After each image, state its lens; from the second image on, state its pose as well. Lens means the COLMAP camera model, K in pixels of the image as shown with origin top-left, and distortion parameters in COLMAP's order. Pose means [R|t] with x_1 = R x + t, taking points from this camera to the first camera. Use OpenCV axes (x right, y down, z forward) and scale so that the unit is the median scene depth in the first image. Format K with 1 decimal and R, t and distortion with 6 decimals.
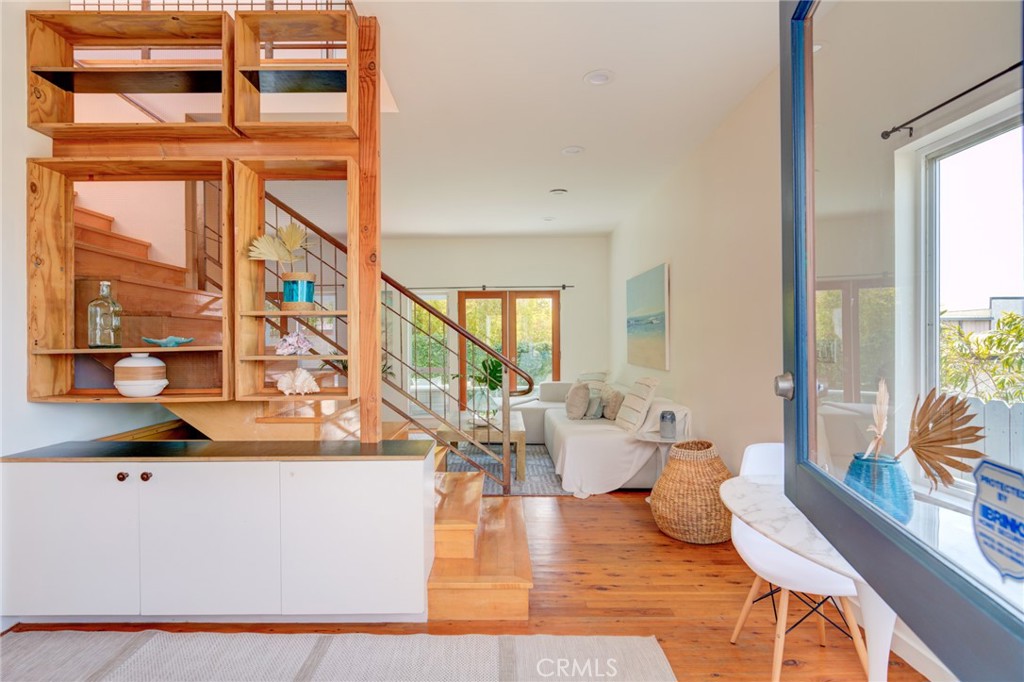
lens RADIAL K [[554.6, 0, 512.0], [0, 554.6, 341.0], [0, 0, 1]] dist [-0.001708, 0.001307]
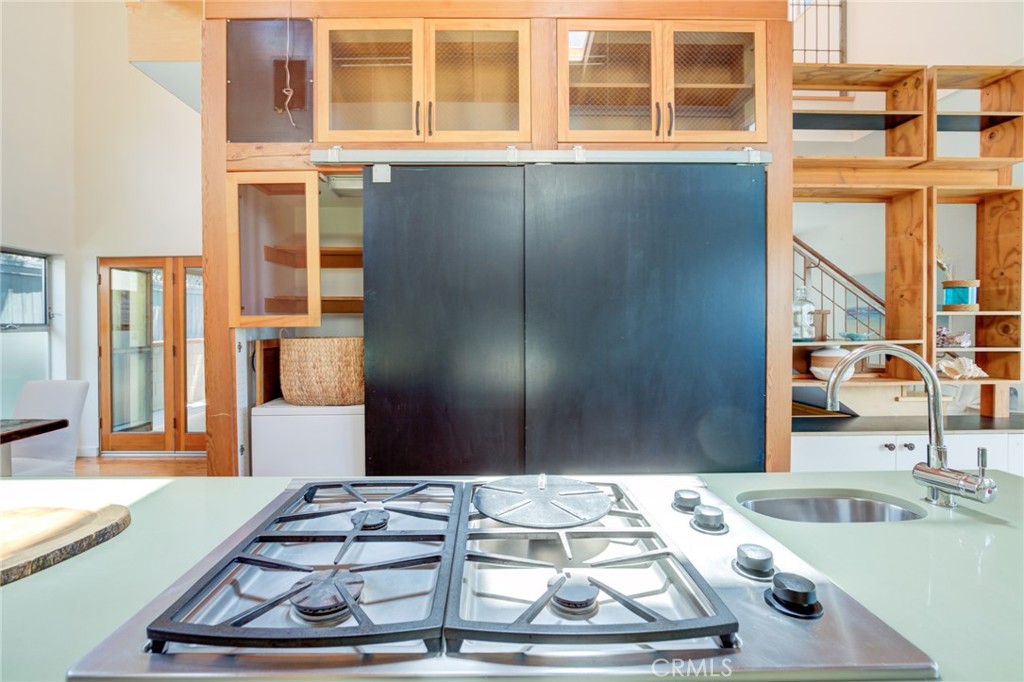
lens RADIAL K [[473.7, 0, 501.3], [0, 473.7, 326.4], [0, 0, 1]] dist [-0.016209, 0.000630]
pose [[0.999868, 0.003560, 0.015875, -1.387855], [-0.003730, 0.999935, 0.010745, -0.026265], [-0.015836, -0.010803, 0.999816, -0.018563]]
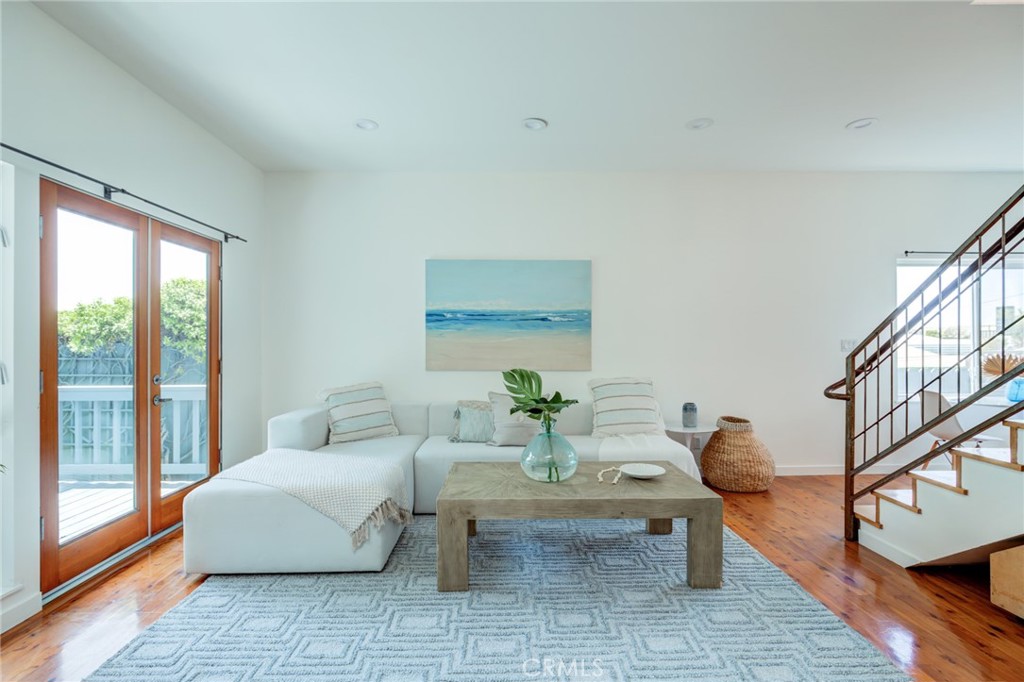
lens RADIAL K [[509.1, 0, 512.6], [0, 509.1, 344.4], [0, 0, 1]] dist [-0.012321, 0.000691]
pose [[-0.017824, 0.007812, 0.999811, -1.170667], [0.001378, 0.999969, -0.007789, 0.027901], [-0.999840, 0.001239, -0.017835, 2.197554]]
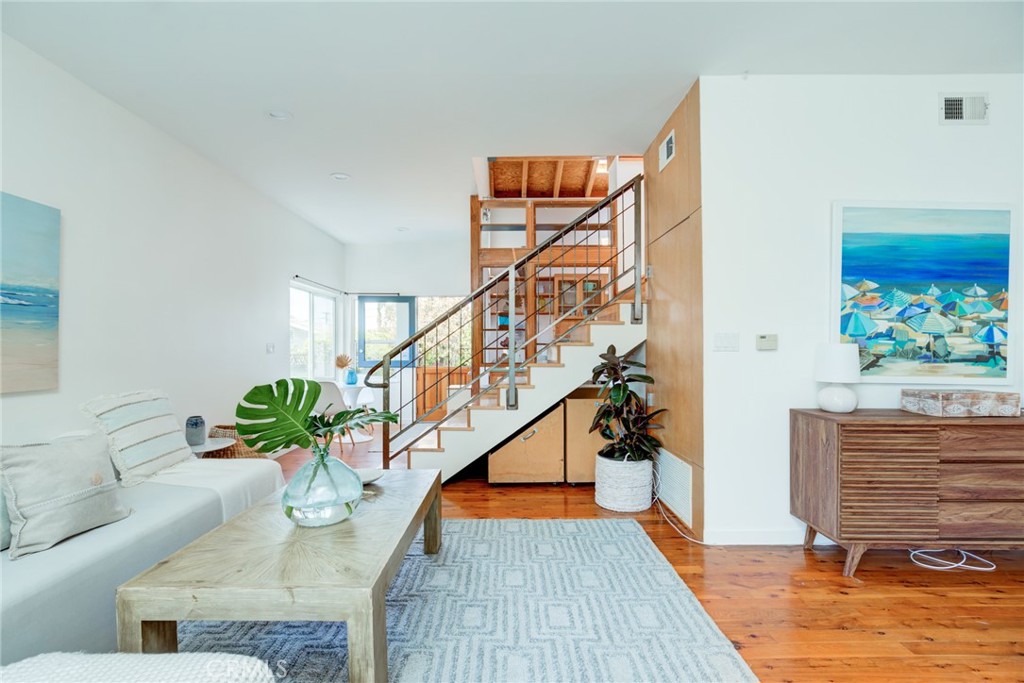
lens RADIAL K [[463.3, 0, 512.0], [0, 463.3, 341.5], [0, 0, 1]] dist [0.000712, 0.000123]
pose [[-0.999943, 0.005695, -0.009030, -0.399032], [0.005783, 0.999935, -0.009840, 0.019939], [0.008973, -0.009892, -0.999911, 2.864371]]
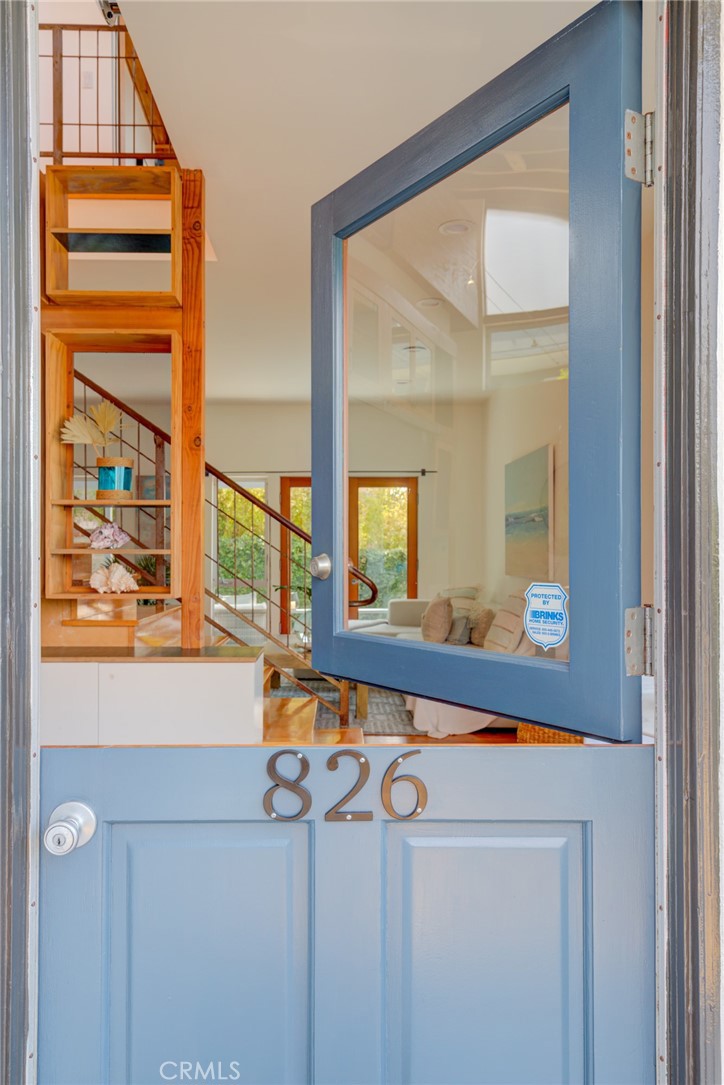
lens RADIAL K [[839.0, 0, 350.5], [0, 839.0, 546.1], [0, 0, 1]] dist [0.047832, 0.001514]
pose [[0.999958, 0.008423, -0.003712, 0.003239], [-0.008444, 0.999948, -0.005709, 0.024285], [0.003664, 0.005741, 0.999977, -0.355154]]
